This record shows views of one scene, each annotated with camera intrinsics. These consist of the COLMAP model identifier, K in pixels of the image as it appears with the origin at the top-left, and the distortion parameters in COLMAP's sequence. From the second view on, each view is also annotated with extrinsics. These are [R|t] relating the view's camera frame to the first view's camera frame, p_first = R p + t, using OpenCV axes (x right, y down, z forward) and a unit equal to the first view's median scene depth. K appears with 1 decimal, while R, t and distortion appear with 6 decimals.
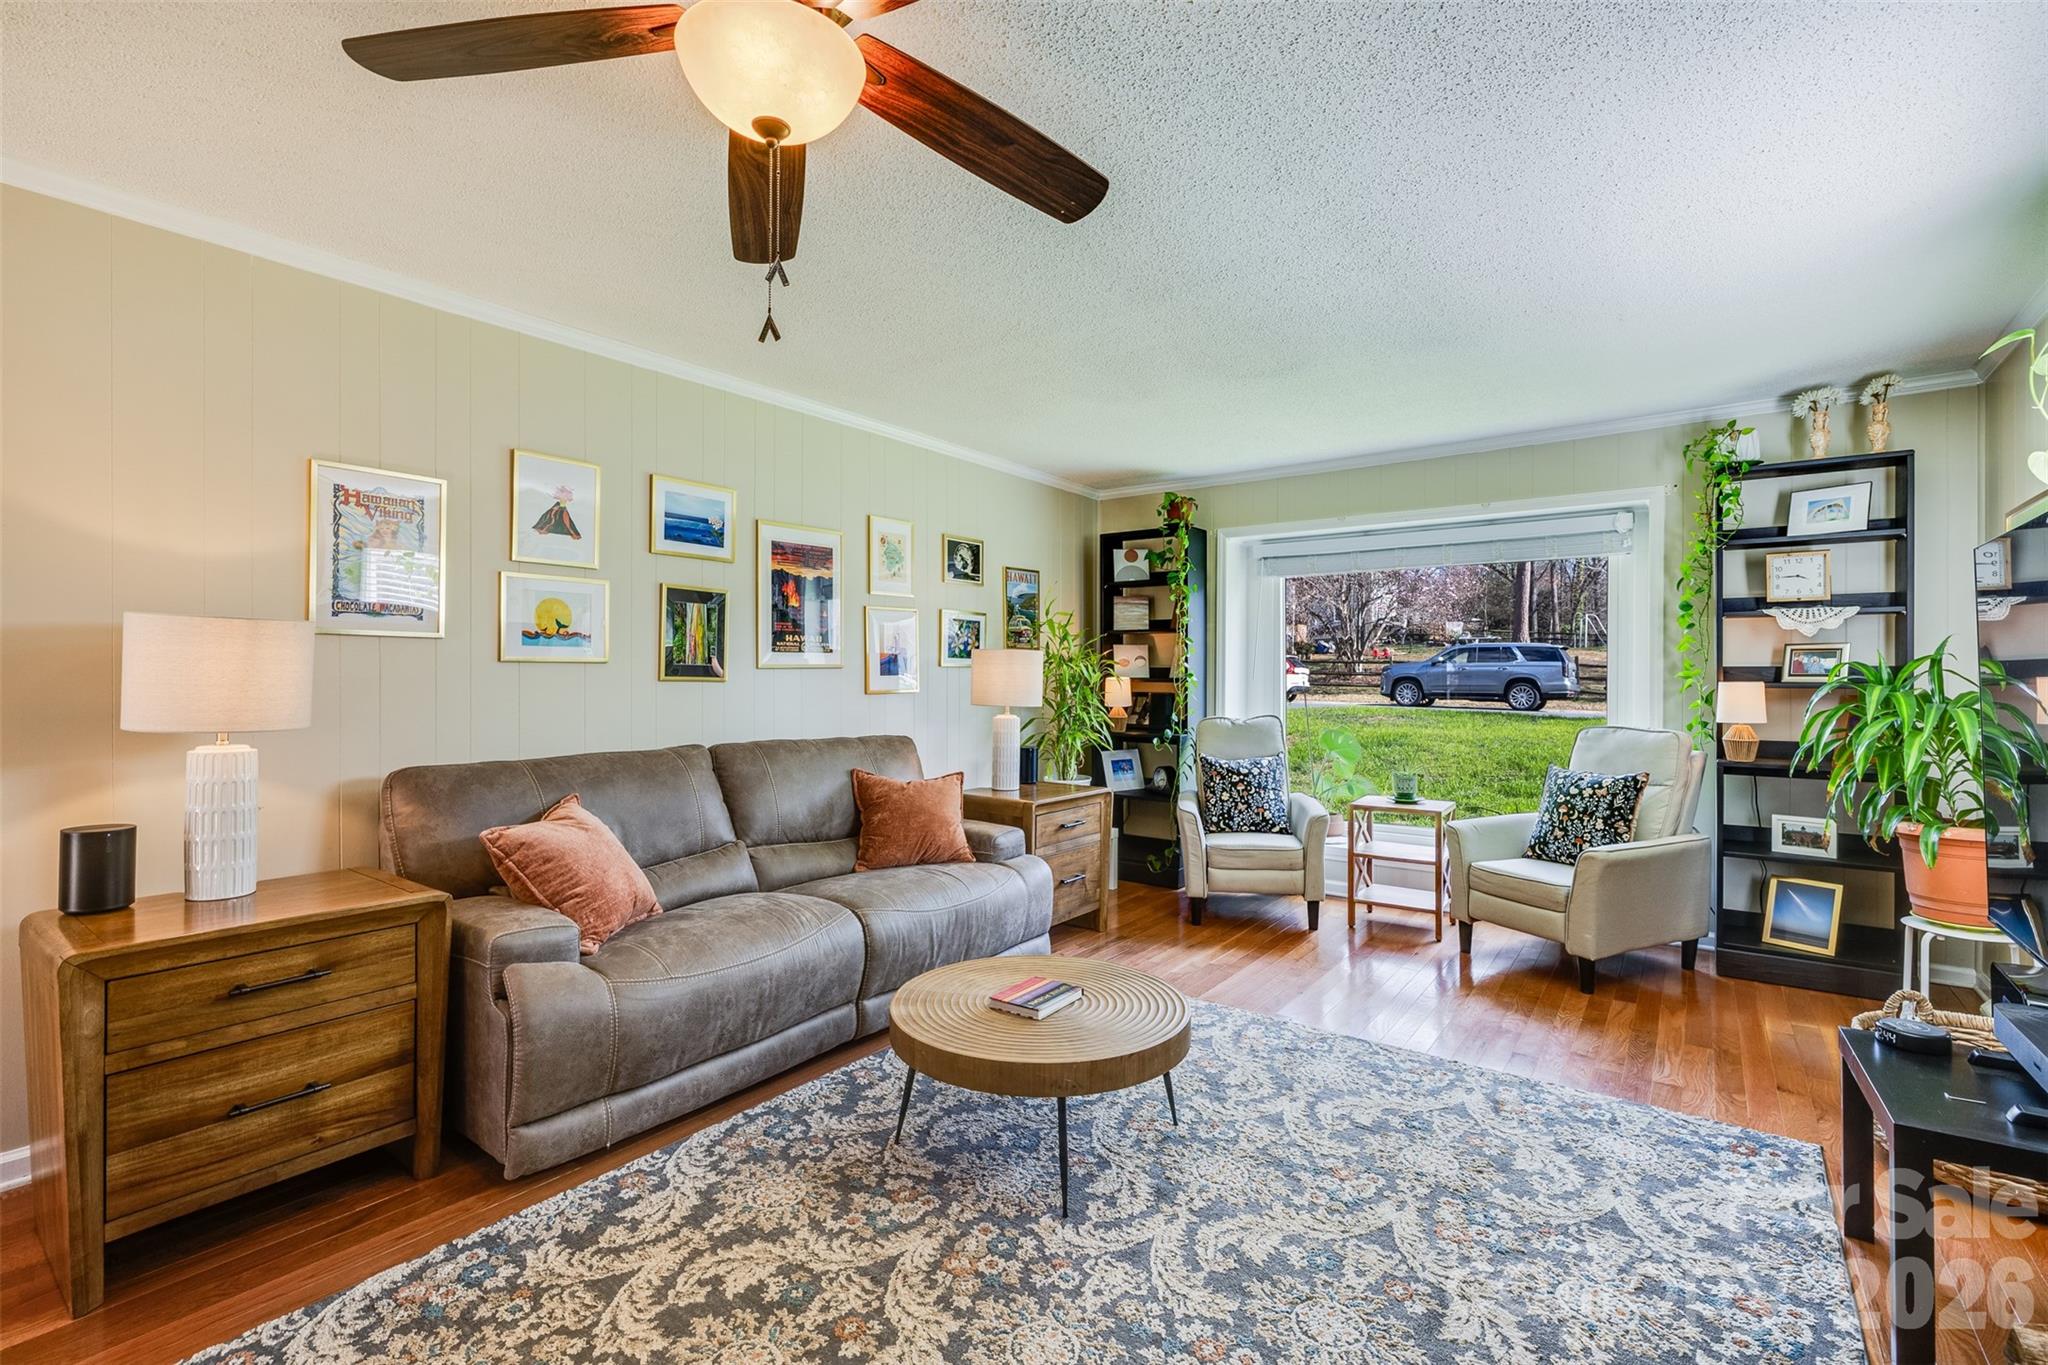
lens RADIAL K [[922.8, 0, 1023.1], [0, 922.8, 678.0], [0, 0, 1]] dist [-0.004207, 0.000523]
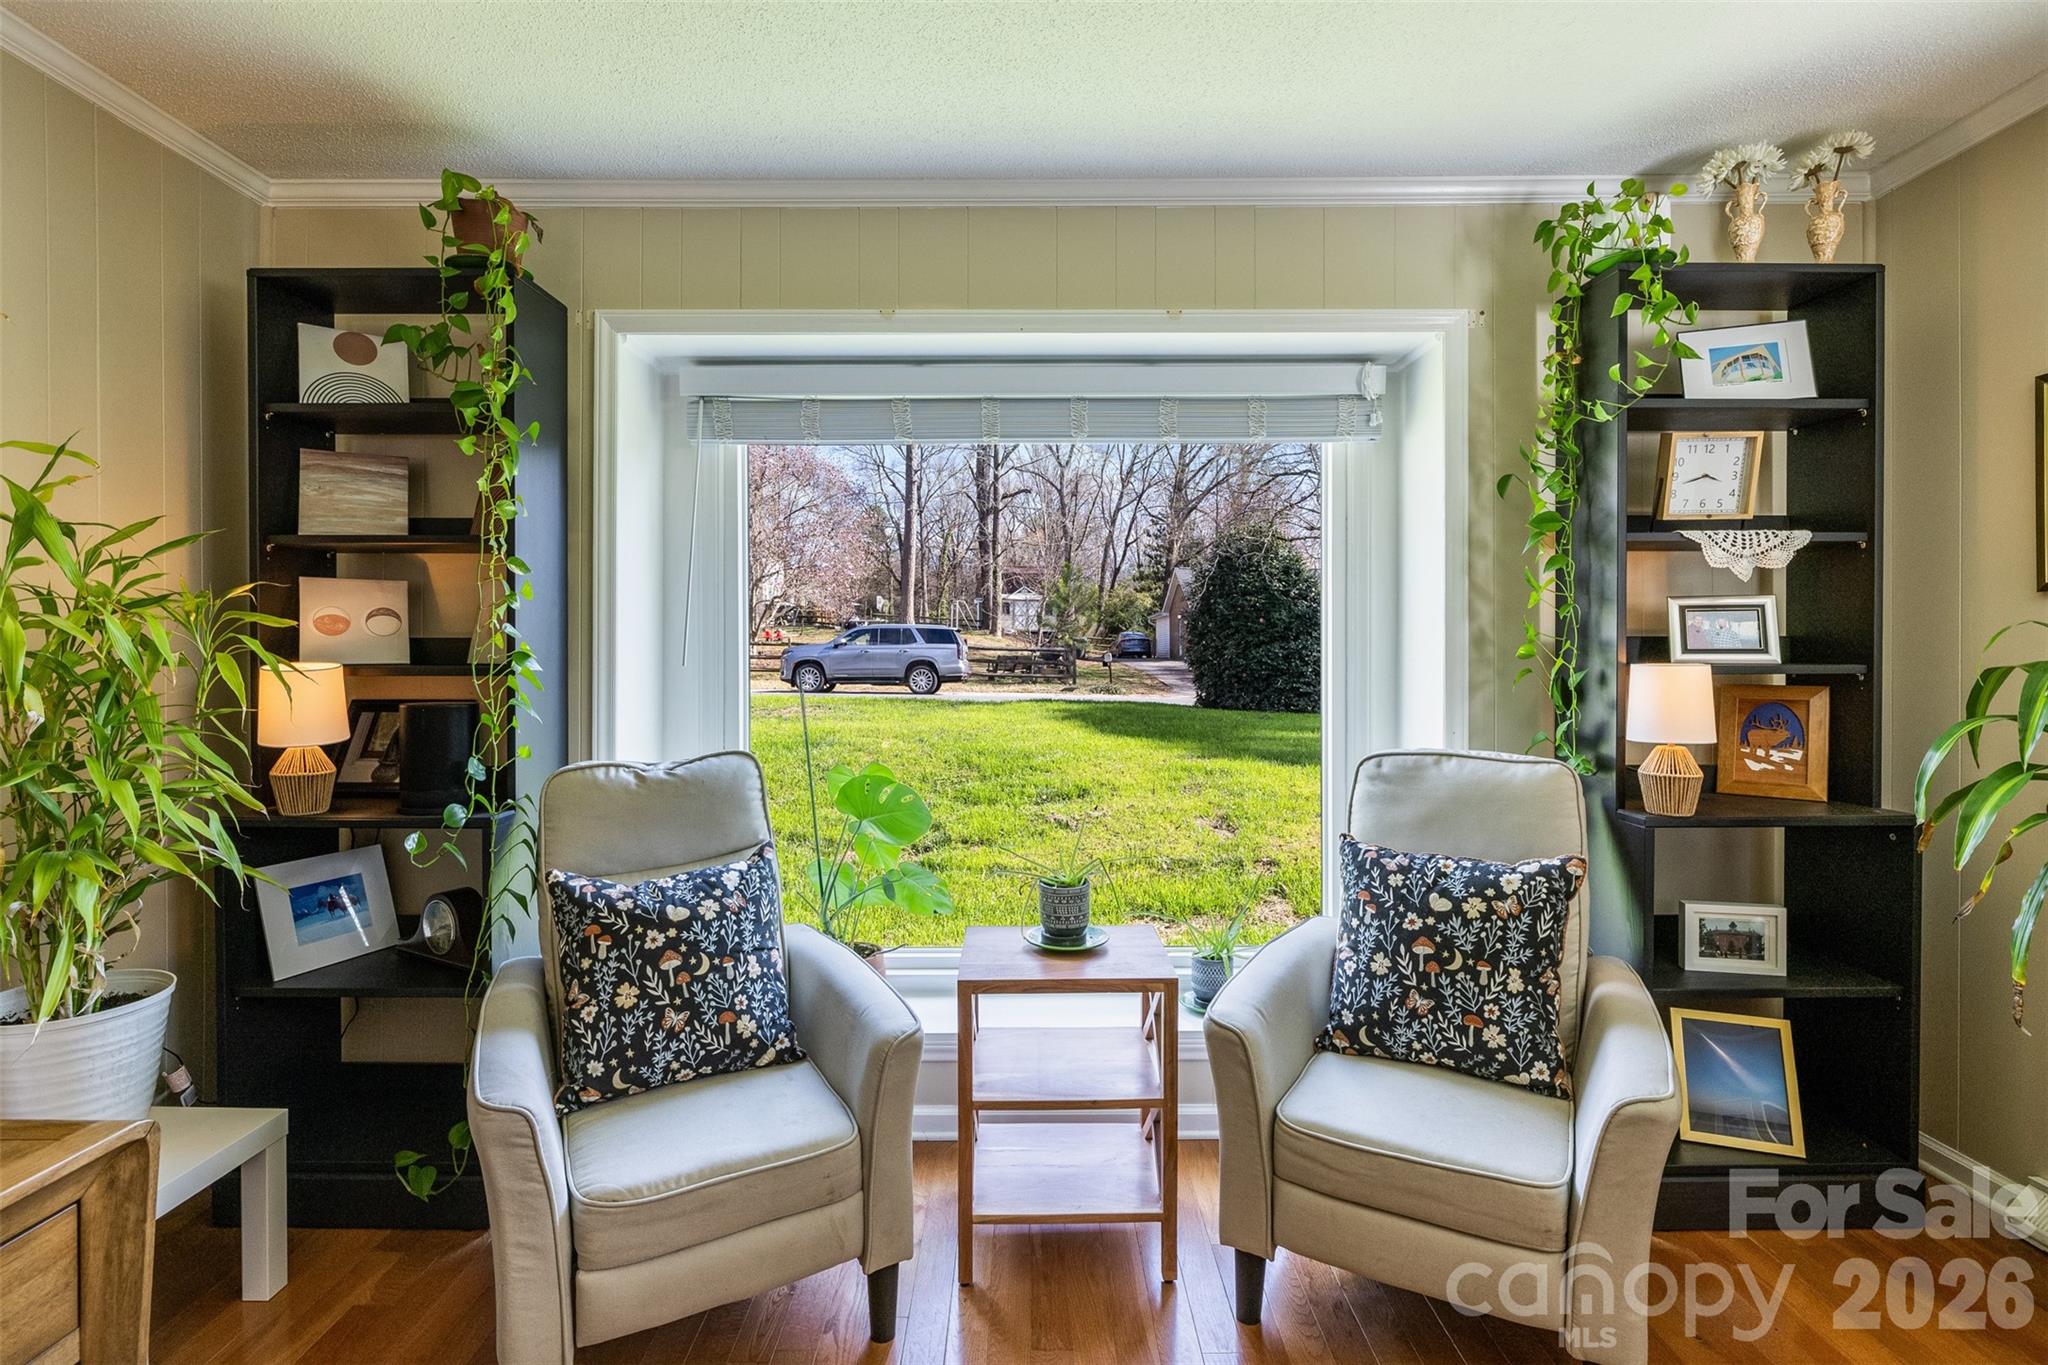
lens RADIAL K [[979.3, 0, 1037.9], [0, 979.3, 657.4], [0, 0, 1]] dist [-0.010152, -0.000009]
pose [[0.800812, -0.003258, 0.598907, 0.106800], [0.006169, 0.999977, -0.002809, 0.000006], [-0.598884, 0.005944, 0.800814, 0.530621]]
